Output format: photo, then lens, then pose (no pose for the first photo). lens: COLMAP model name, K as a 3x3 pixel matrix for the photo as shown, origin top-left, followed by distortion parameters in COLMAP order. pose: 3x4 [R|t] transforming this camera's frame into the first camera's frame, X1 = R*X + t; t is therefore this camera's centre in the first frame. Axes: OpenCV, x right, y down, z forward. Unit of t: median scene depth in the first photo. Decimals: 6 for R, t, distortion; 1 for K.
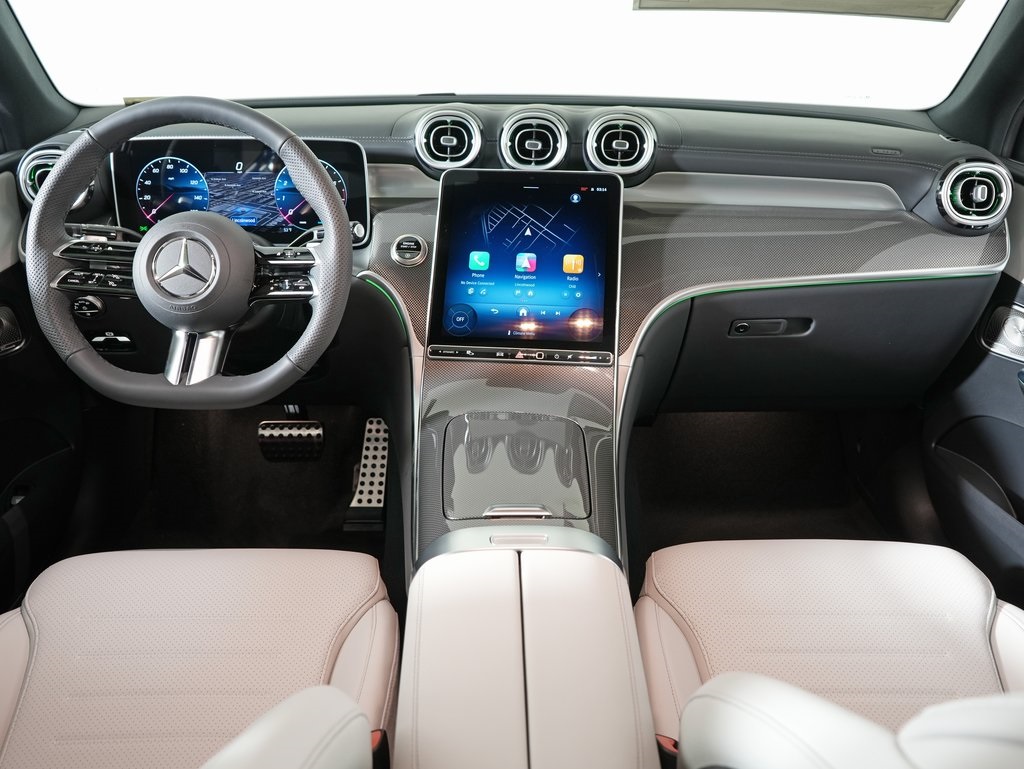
lens RADIAL K [[915.4, 0, 513.2], [0, 915.4, 381.2], [0, 0, 1]] dist [0.005250, -0.025469]
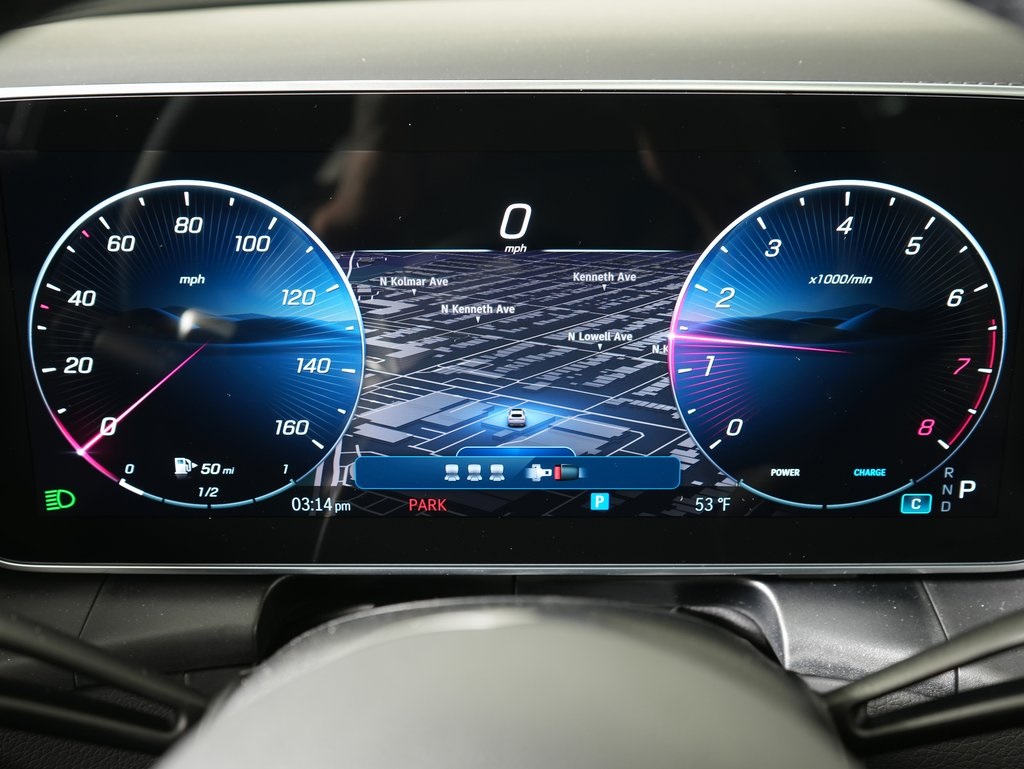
lens RADIAL K [[1079.8, 0, 512.2], [0, 1079.8, 380.1], [0, 0, 1]] dist [0.011803, 0.000000]
pose [[0.999871, -0.003587, -0.015650, -0.295757], [0.002459, 0.997436, -0.071523, -0.180122], [0.015866, 0.071475, 0.997316, 0.752939]]
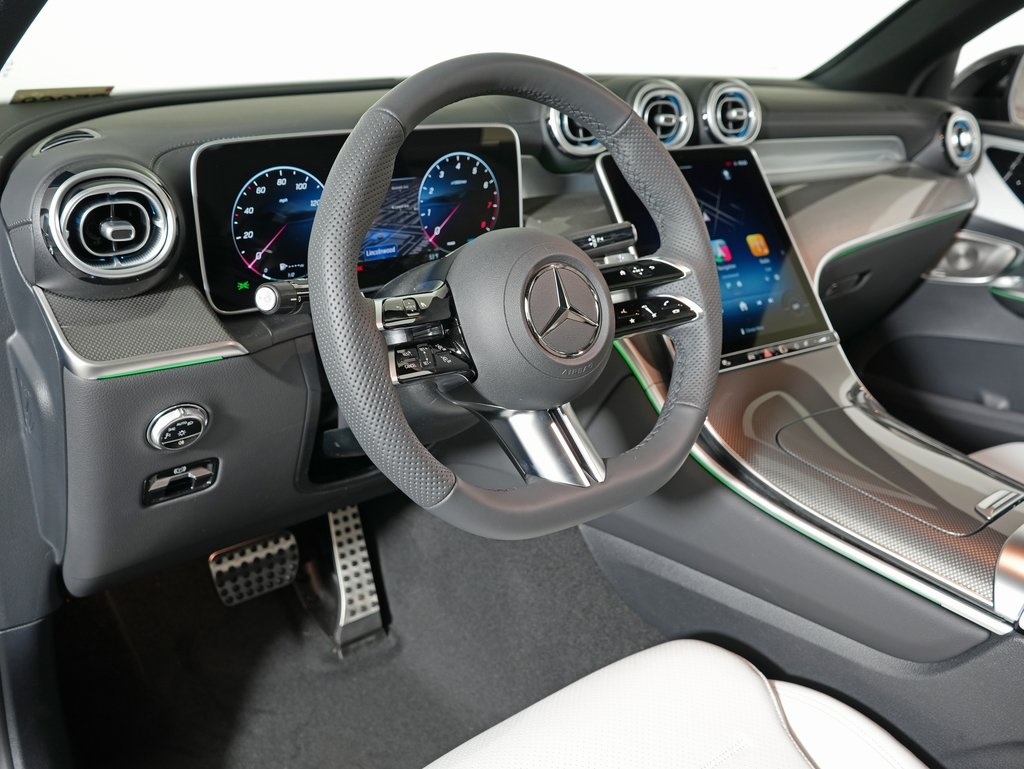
lens RADIAL K [[915.4, 0, 508.8], [0, 915.4, 394.1], [0, 0, 1]] dist [0.005250, -0.025469]
pose [[0.780527, -0.224374, 0.583467, -0.654190], [0.225197, 0.971621, 0.072385, -0.101455], [-0.583150, 0.074897, 0.808905, 0.403766]]
